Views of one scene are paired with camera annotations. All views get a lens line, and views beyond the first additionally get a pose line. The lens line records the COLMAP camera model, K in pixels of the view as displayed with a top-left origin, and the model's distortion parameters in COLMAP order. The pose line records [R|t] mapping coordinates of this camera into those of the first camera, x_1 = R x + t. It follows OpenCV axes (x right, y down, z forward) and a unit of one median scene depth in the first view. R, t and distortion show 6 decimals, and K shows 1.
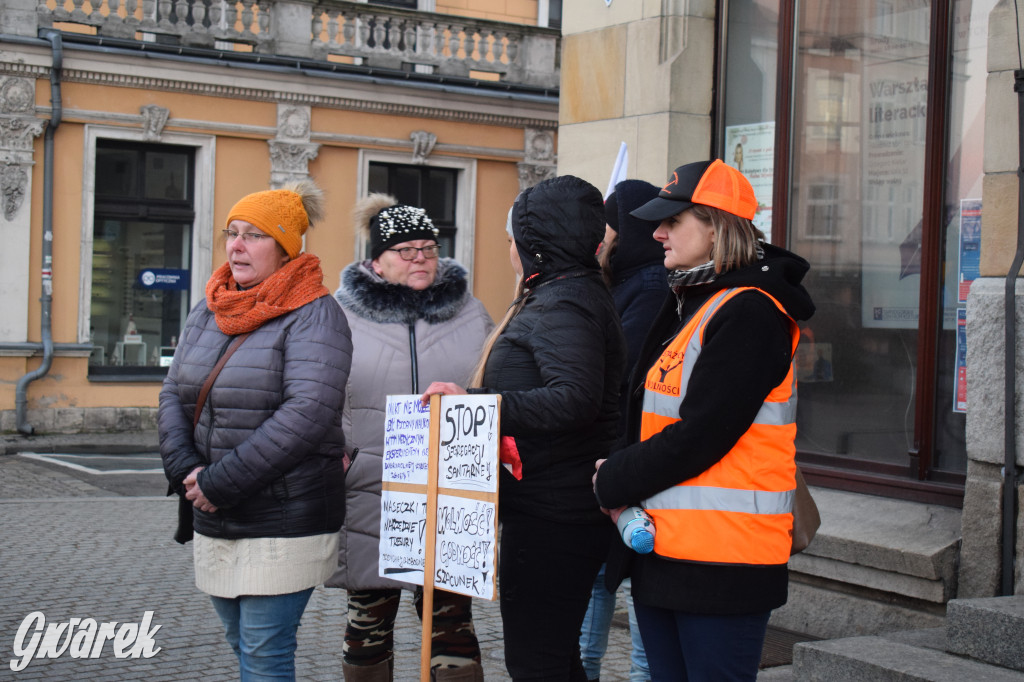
lens RADIAL K [[2099.1, 0, 512.0], [0, 2099.1, 341.0], [0, 0, 1]] dist [0.028627, 0.386924]
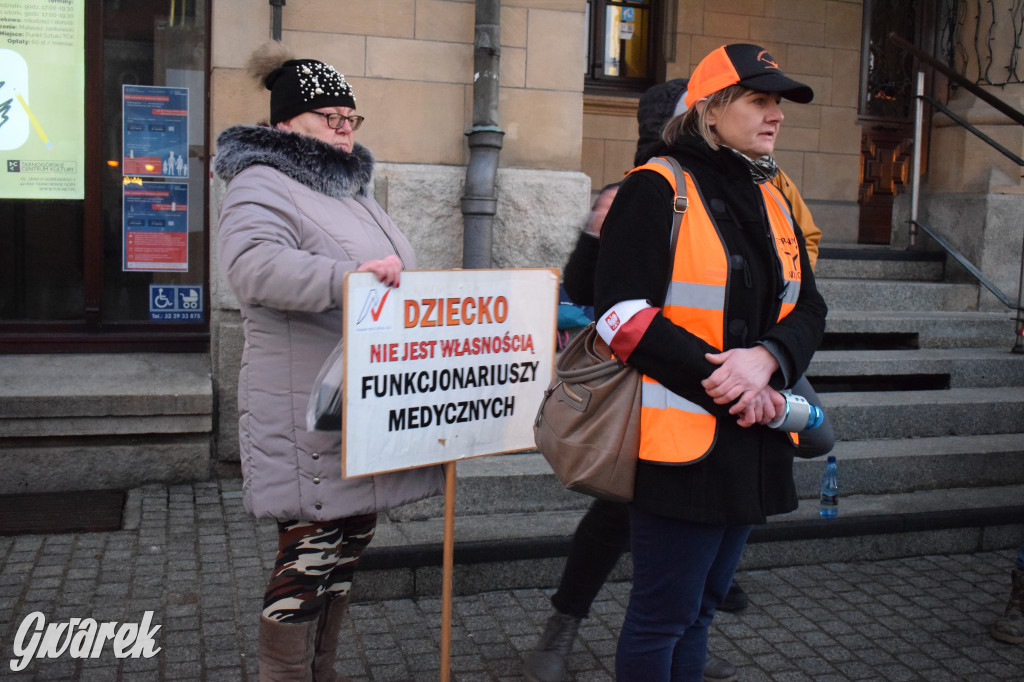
lens RADIAL K [[1202.3, 0, 512.0], [0, 1202.3, 341.0], [0, 0, 1]] dist [0.005513, 0.022881]
pose [[0.201175, -0.129085, 0.971013, -0.401139], [0.001633, 0.991322, 0.131446, -0.014895], [-0.979554, -0.024858, 0.199640, 0.674332]]
